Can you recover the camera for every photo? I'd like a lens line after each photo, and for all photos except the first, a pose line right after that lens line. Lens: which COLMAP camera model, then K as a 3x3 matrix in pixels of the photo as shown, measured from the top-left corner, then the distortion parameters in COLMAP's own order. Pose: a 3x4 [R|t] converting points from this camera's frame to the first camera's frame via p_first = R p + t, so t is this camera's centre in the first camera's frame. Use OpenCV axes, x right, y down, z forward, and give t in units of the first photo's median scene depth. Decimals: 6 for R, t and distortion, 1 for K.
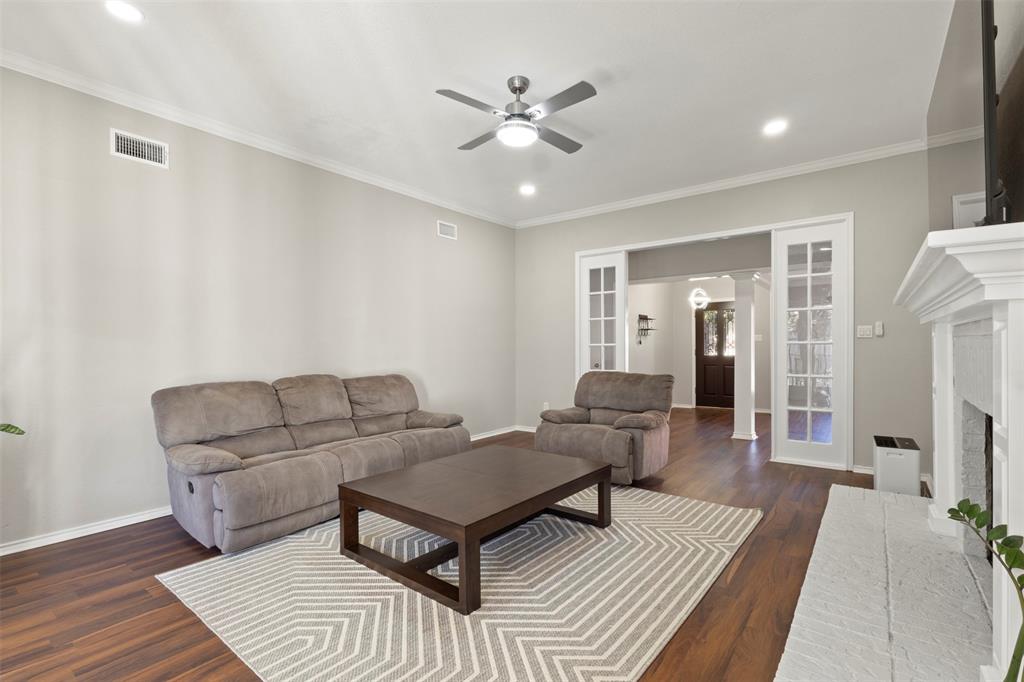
lens RADIAL K [[468.0, 0, 512.5], [0, 468.0, 345.6], [0, 0, 1]] dist [0.004830, -0.000448]
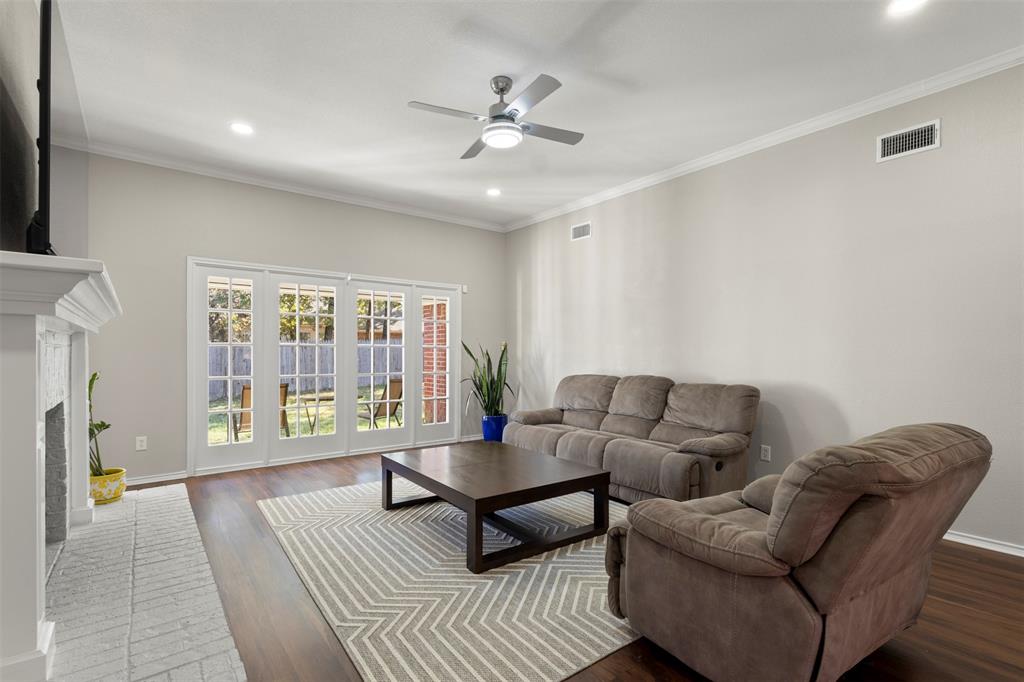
lens RADIAL K [[468.0, 0, 511.9], [0, 468.0, 356.3], [0, 0, 1]] dist [0.004830, -0.000448]
pose [[-0.239287, 0.024524, -0.970639, 1.124166], [0.003566, 0.999696, 0.024379, -0.016769], [0.970942, 0.002372, -0.239302, 1.450998]]
